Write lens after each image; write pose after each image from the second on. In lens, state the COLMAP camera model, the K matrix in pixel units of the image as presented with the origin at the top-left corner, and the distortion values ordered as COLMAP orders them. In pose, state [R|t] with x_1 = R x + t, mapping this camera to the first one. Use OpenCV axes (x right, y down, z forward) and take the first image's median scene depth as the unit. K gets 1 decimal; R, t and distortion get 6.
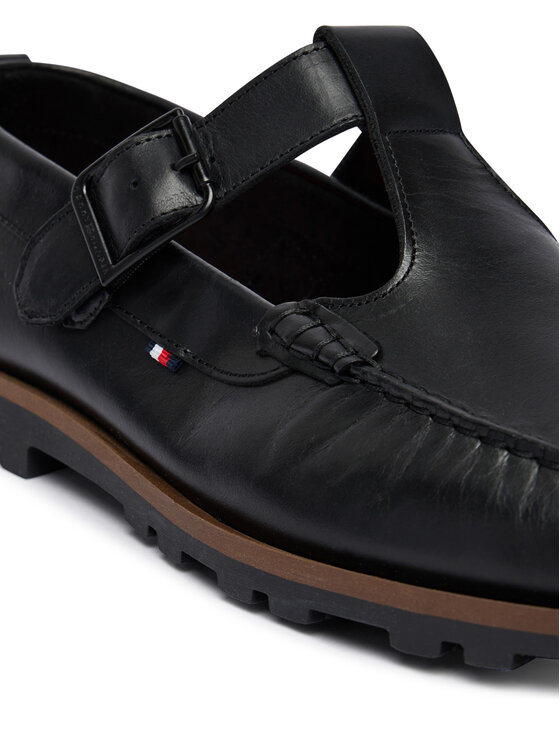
lens RADIAL K [[1774.3, 0, 279.9], [0, 1774.3, 373.1], [0, 0, 1]] dist [-0.061316, 0.000000]
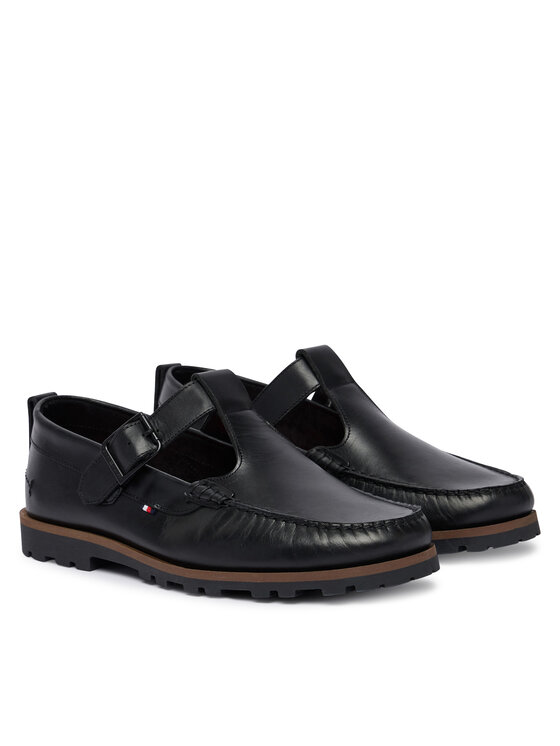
lens RADIAL K [[2193.7, 0, 280.0], [0, 2193.7, 373.3], [0, 0, 1]] dist [0.034862, 0.000000]
pose [[0.985893, -0.107312, 0.128452, -0.274875], [0.122444, 0.985631, -0.116355, 0.196568], [-0.114120, 0.130442, 0.984866, -2.251825]]
